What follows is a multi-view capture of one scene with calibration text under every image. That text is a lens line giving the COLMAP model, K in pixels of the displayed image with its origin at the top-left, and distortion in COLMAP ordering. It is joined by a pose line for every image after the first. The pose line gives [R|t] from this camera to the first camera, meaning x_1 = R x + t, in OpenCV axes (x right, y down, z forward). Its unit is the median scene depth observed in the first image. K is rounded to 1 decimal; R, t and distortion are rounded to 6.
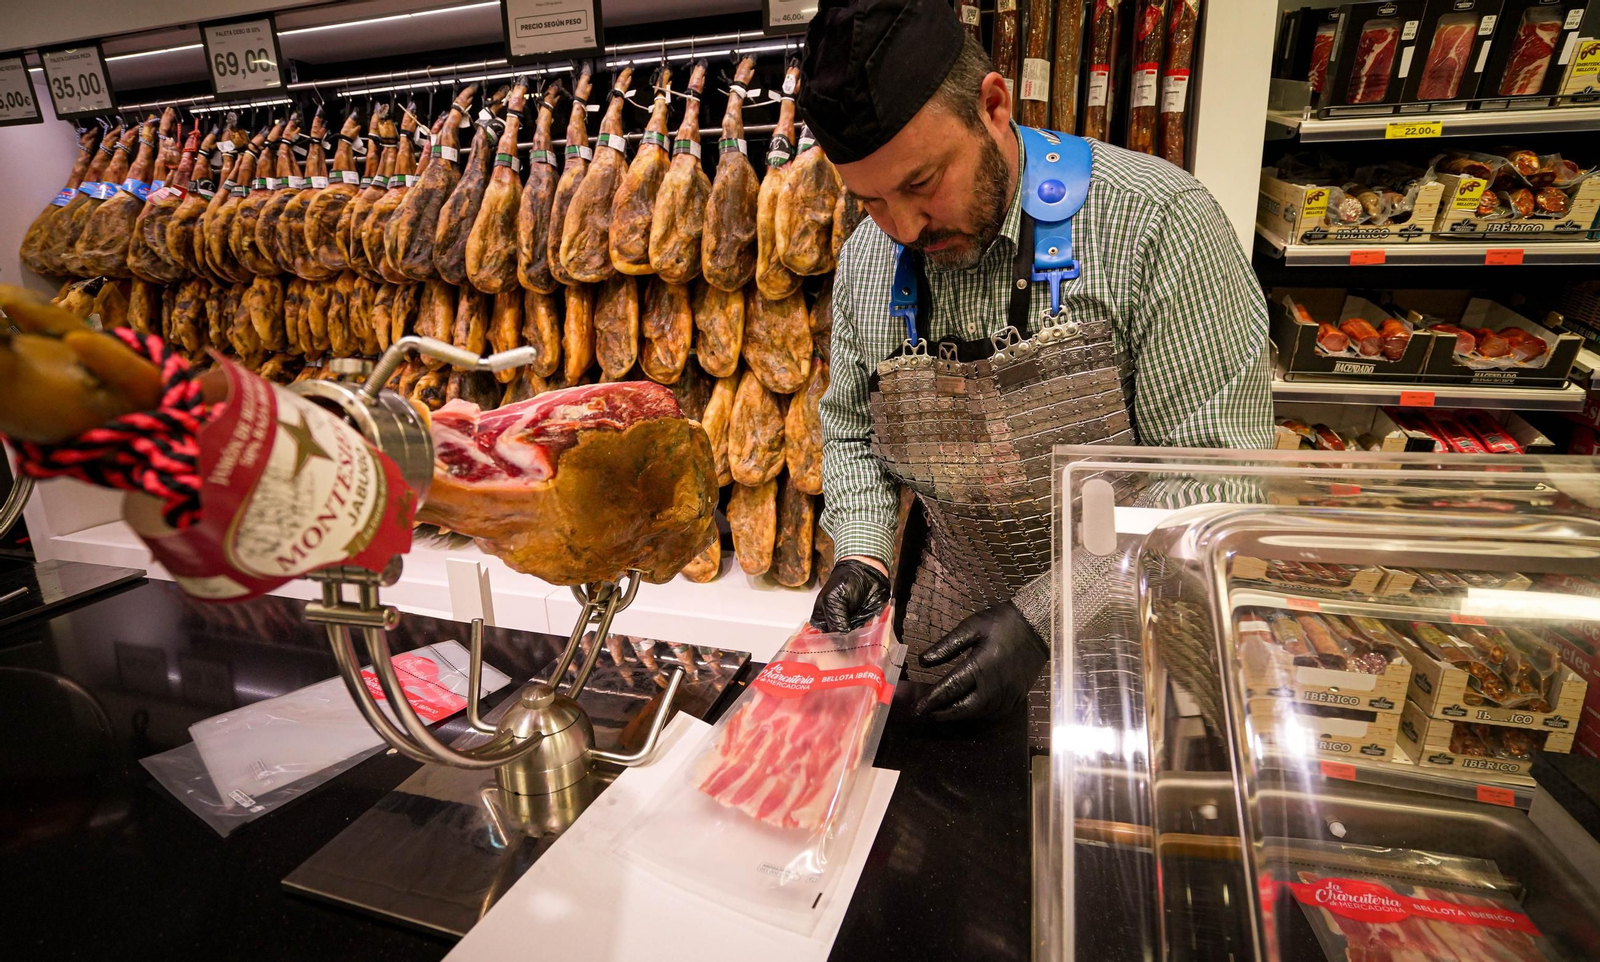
lens RADIAL K [[765.2, 0, 769.2], [0, 765.2, 457.8], [0, 0, 1]] dist [-0.011120, 0.002344]
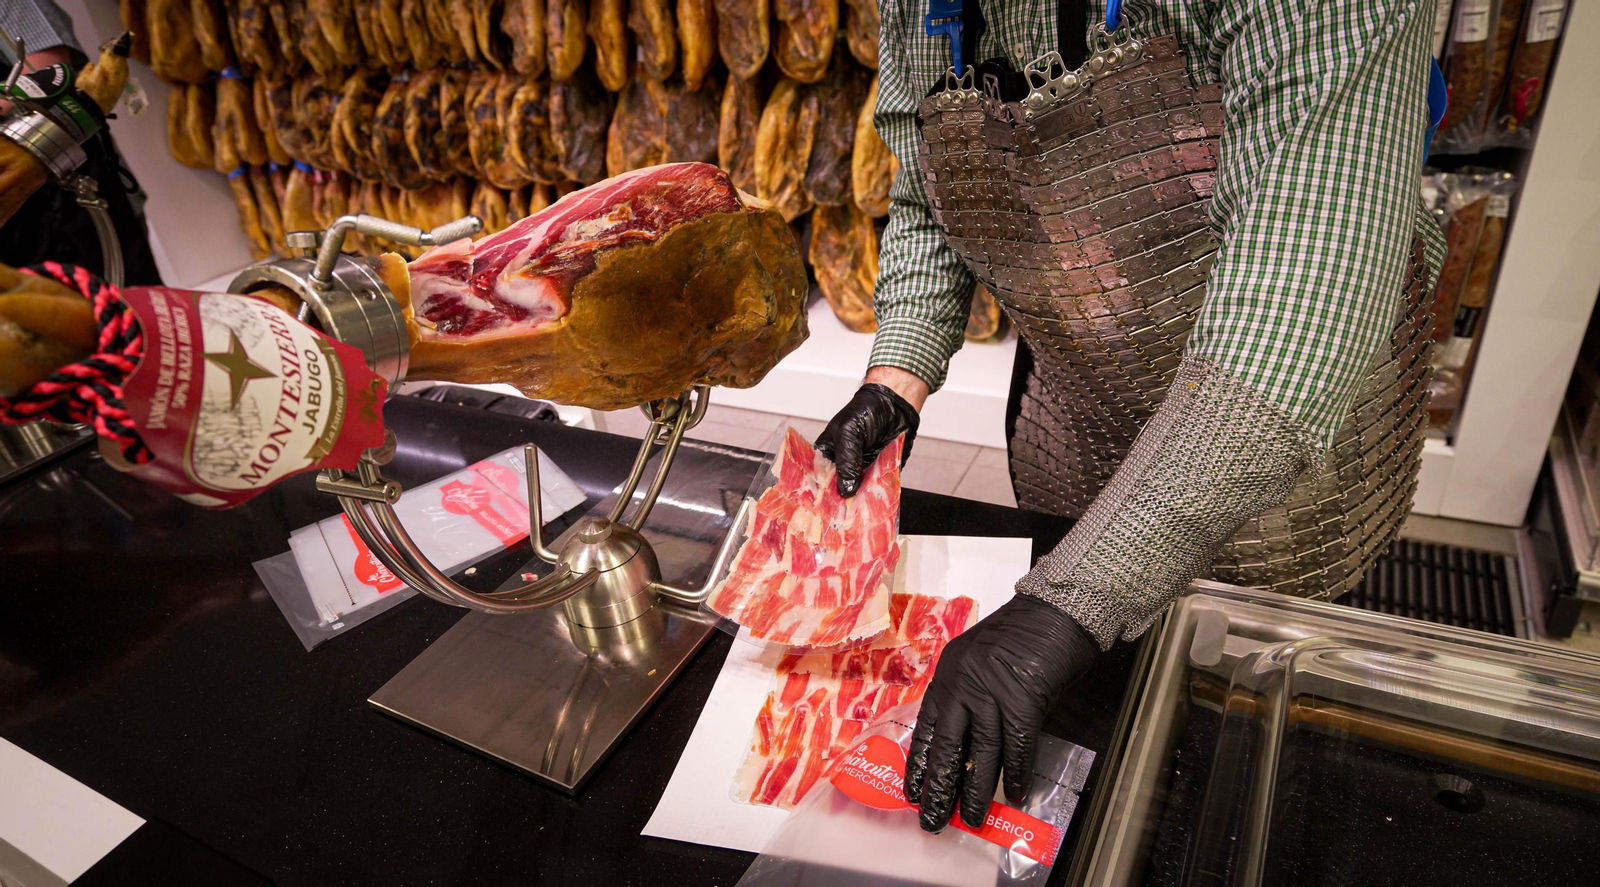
lens RADIAL K [[959.9, 0, 791.0], [0, 959.9, 428.6], [0, 0, 1]] dist [-0.014073, 0.019280]
pose [[0.978903, 0.006246, -0.204231, 0.133682], [0.052426, 0.958394, 0.280594, -0.096885], [0.197487, -0.285381, 0.937847, -0.020943]]
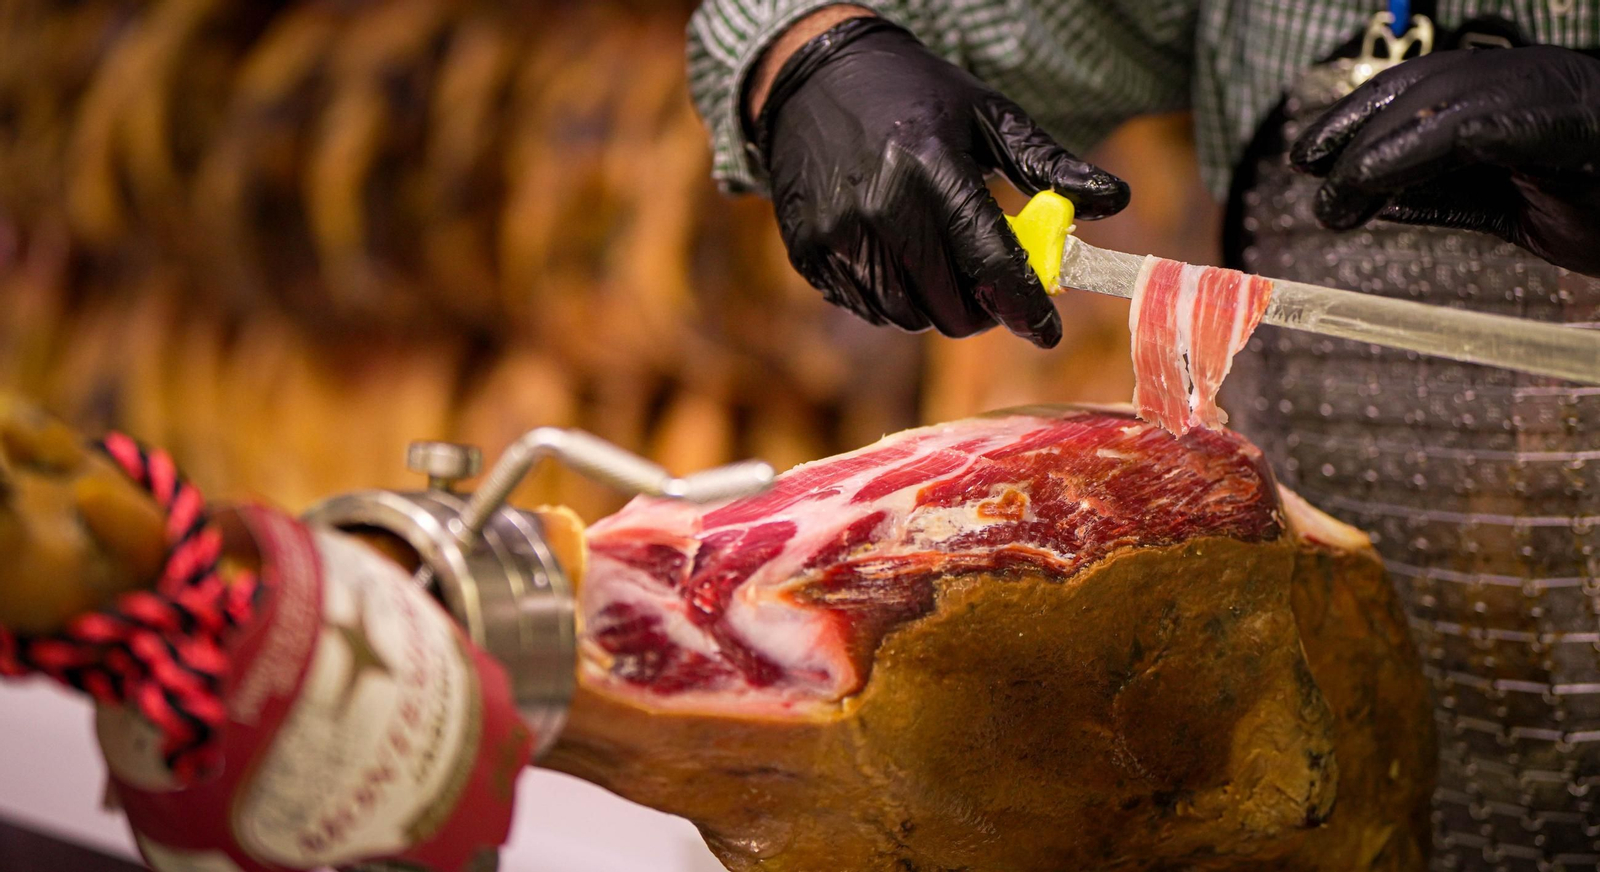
lens RADIAL K [[3960.4, 0, 786.8], [0, 3960.4, 420.0], [0, 0, 1]] dist [0.337501, 0.000000]
pose [[0.912104, 0.094978, -0.398805, 0.348439], [-0.089223, 0.995464, 0.033016, -0.125380], [0.400132, 0.005468, 0.916441, -0.651993]]
